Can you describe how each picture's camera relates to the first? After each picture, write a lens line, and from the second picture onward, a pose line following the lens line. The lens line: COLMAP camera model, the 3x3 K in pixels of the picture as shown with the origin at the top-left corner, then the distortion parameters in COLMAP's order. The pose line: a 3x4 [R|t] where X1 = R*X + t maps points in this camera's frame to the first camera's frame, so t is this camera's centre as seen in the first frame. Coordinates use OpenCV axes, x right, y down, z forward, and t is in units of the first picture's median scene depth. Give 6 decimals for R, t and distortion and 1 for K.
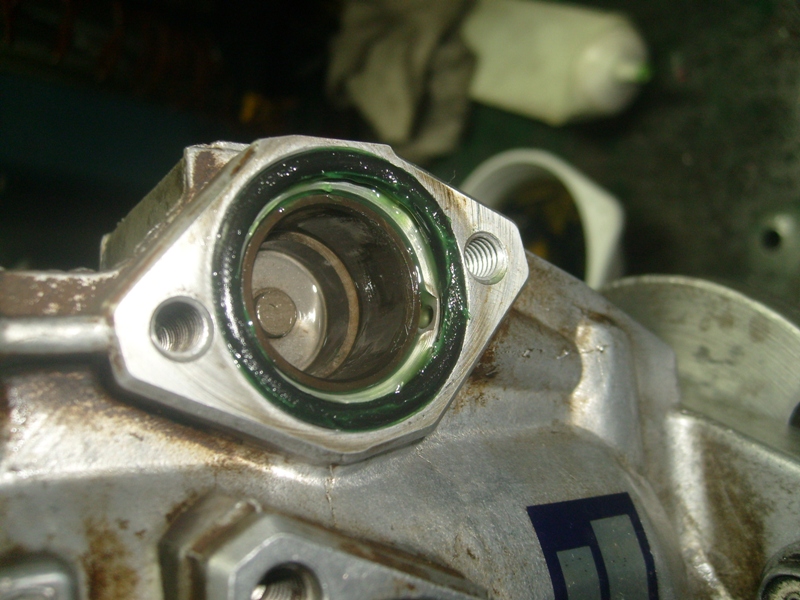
lens RADIAL K [[876.3, 0, 400.0], [0, 876.3, 300.0], [0, 0, 1]] dist [-0.126336, 0.011560]
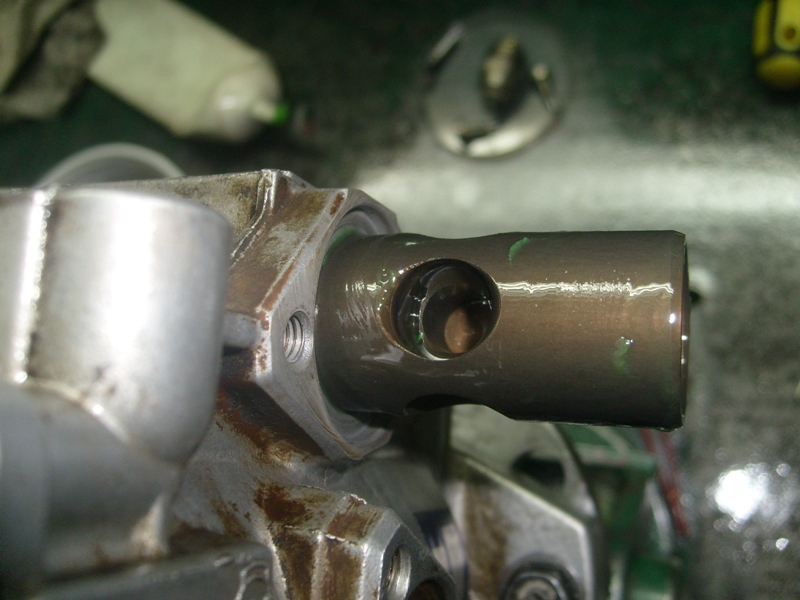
lens RADIAL K [[876.3, 0, 400.0], [0, 876.3, 300.0], [0, 0, 1]] dist [-0.126336, 0.011560]
pose [[0.783103, 0.219660, 0.581807, -0.595590], [-0.220145, 0.972880, -0.070997, 0.022890], [-0.581624, -0.072484, 0.810222, -0.010057]]
